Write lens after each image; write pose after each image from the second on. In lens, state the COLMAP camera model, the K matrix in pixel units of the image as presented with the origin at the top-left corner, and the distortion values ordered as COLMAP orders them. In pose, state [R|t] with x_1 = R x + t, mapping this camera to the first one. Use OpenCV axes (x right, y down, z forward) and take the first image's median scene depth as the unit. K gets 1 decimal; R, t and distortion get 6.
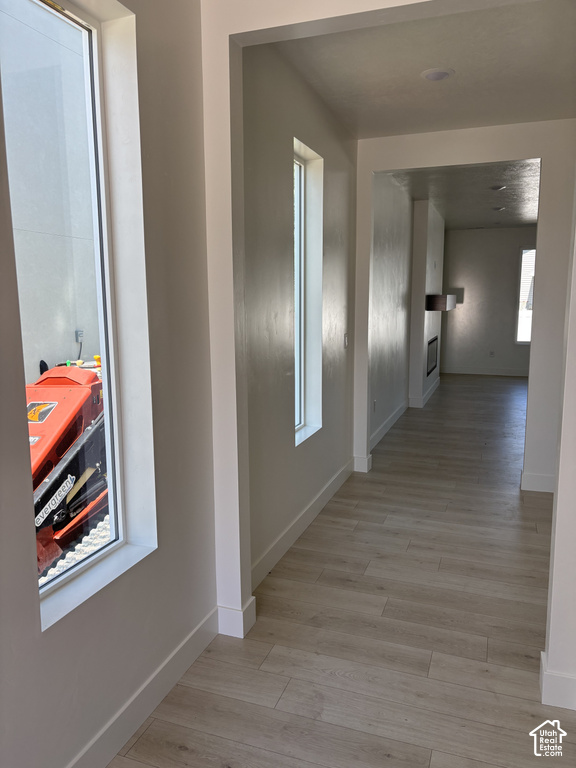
lens RADIAL K [[583.8, 0, 292.2], [0, 583.8, 384.5], [0, 0, 1]] dist [0.106449, -0.154206]
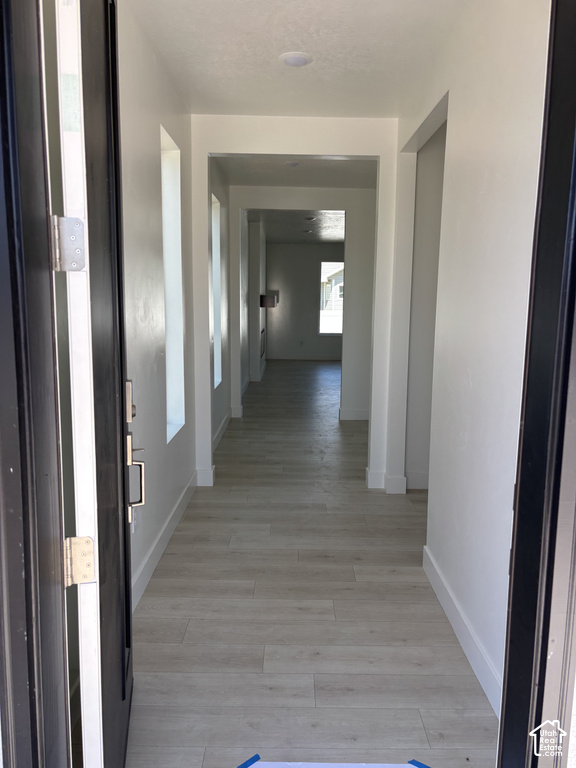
lens RADIAL K [[583.8, 0, 292.2], [0, 583.8, 384.5], [0, 0, 1]] dist [0.106449, -0.154206]
pose [[0.941317, -0.027921, 0.336366, -0.156399], [0.027792, 0.999600, 0.005200, 0.043848], [-0.336376, 0.004454, 0.941717, -0.260937]]
